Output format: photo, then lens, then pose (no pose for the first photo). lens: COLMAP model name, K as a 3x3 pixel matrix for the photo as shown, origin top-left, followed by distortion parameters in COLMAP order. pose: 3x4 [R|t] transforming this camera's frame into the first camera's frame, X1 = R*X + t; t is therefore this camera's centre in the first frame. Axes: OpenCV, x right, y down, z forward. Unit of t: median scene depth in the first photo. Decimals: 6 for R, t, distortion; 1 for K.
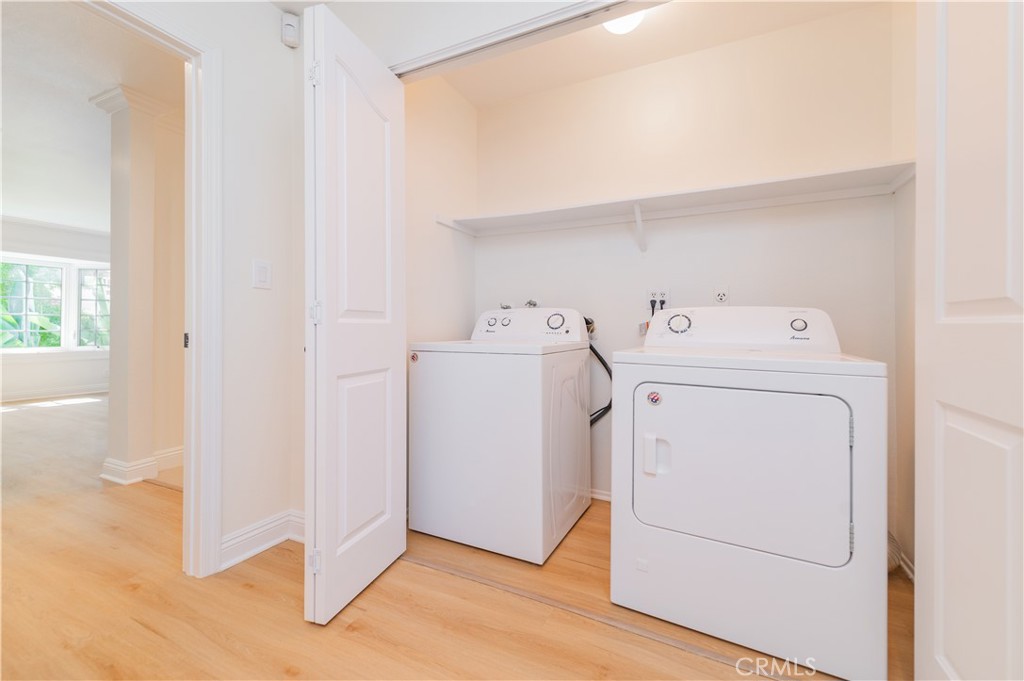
lens RADIAL K [[399.2, 0, 513.5], [0, 399.2, 331.7], [0, 0, 1]] dist [0.002505, -0.000104]
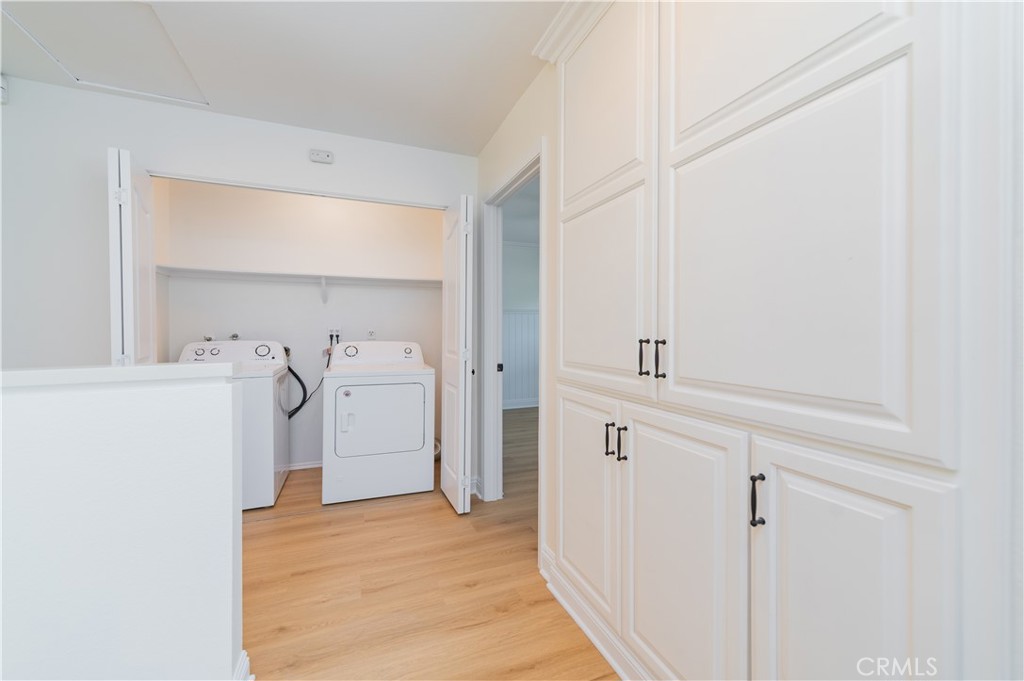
lens RADIAL K [[399.2, 0, 513.5], [0, 399.2, 331.7], [0, 0, 1]] dist [0.002505, -0.000104]
pose [[0.646035, -0.004986, 0.763291, -0.419567], [0.006013, 0.999981, 0.001442, -0.094126], [-0.763284, 0.003658, 0.646053, -0.617901]]
